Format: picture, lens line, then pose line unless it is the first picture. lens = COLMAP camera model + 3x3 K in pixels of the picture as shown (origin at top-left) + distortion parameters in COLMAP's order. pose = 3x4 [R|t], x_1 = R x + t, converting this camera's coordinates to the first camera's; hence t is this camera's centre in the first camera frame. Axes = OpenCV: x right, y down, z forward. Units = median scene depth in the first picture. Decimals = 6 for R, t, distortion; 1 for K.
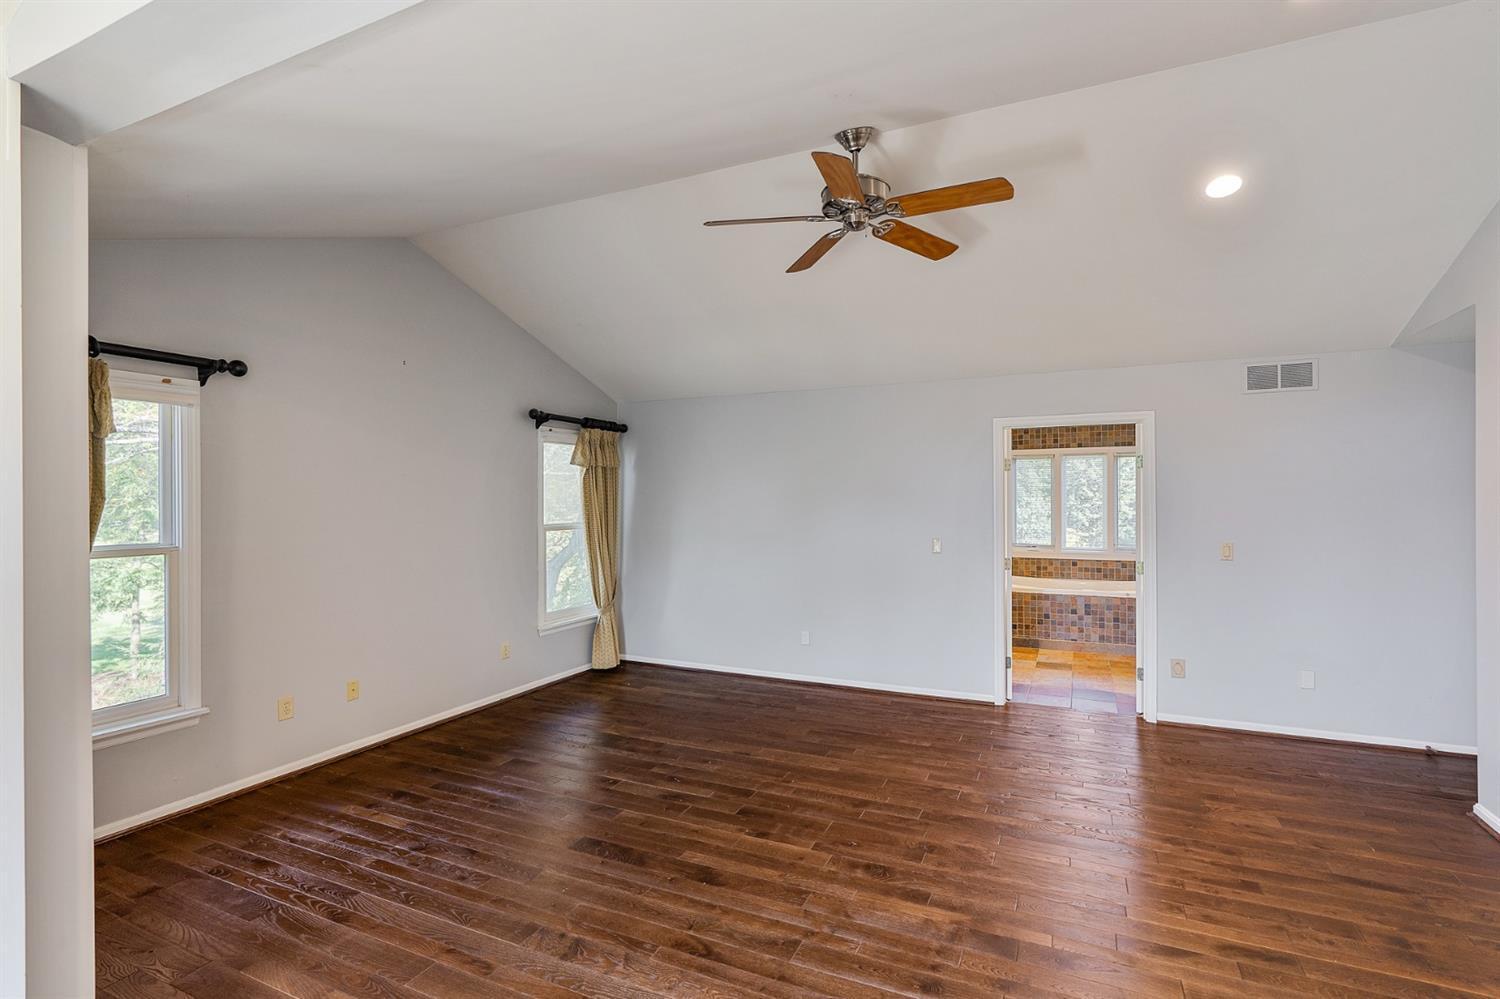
lens RADIAL K [[711.8, 0, 750.0], [0, 711.8, 499.5], [0, 0, 1]] dist [0.000238, 0.000413]
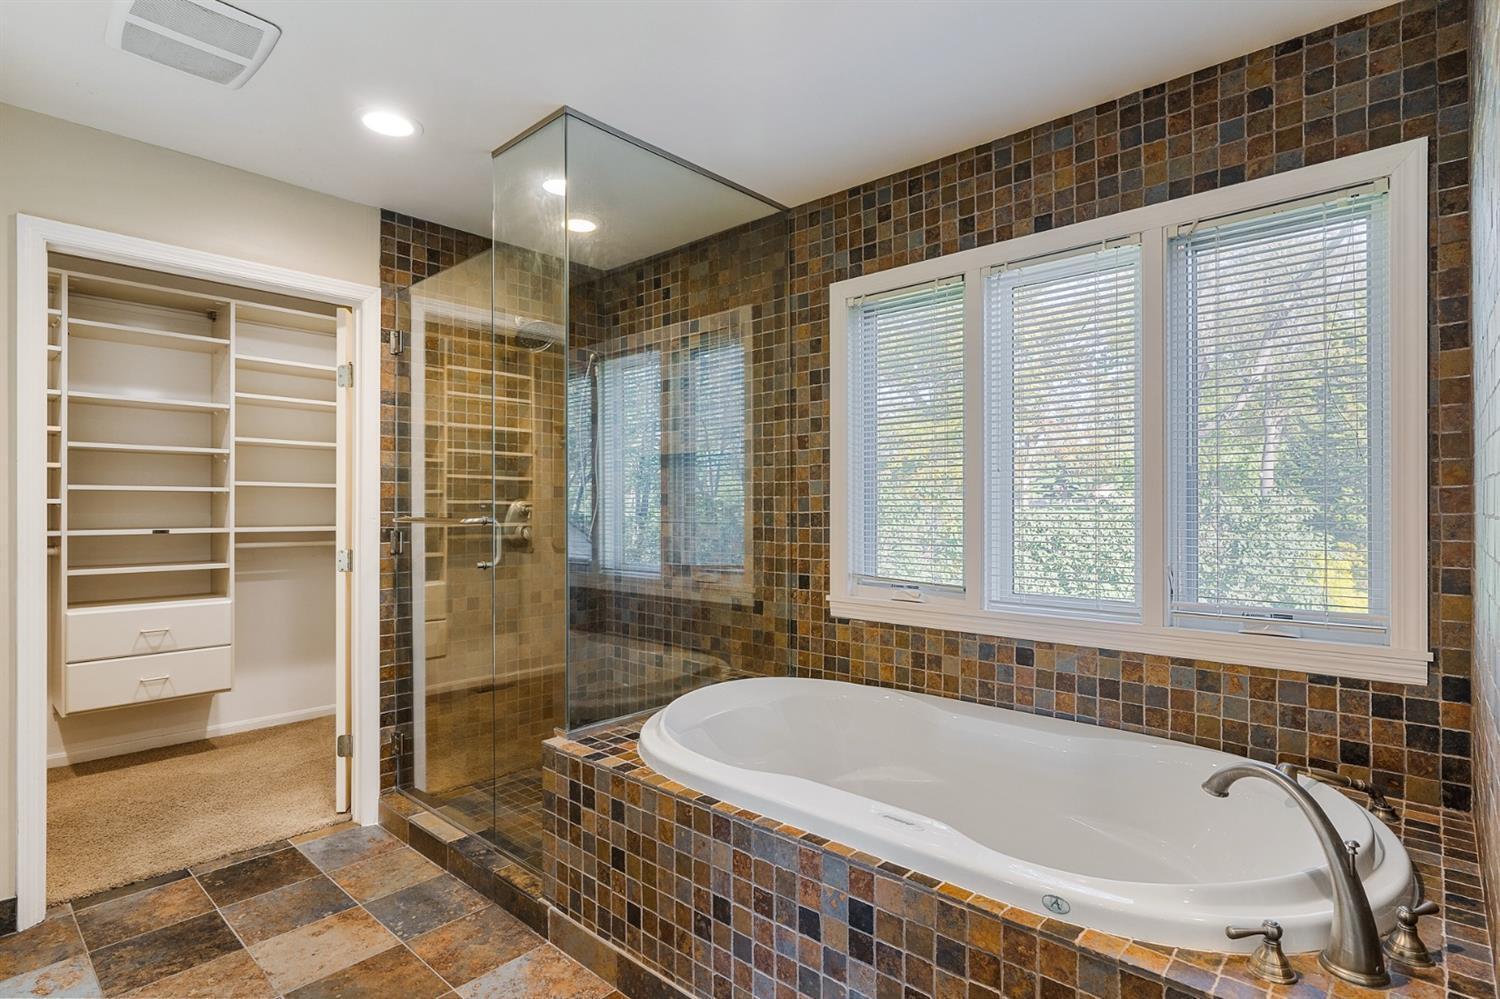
lens RADIAL K [[755.8, 0, 749.0], [0, 755.8, 506.8], [0, 0, 1]] dist [-0.001241, -0.000010]
pose [[0.955204, 0.002654, -0.295937, 0.447794], [-0.002559, 0.999996, 0.000710, 0.033048], [0.295938, 0.000079, 0.955207, 0.700599]]
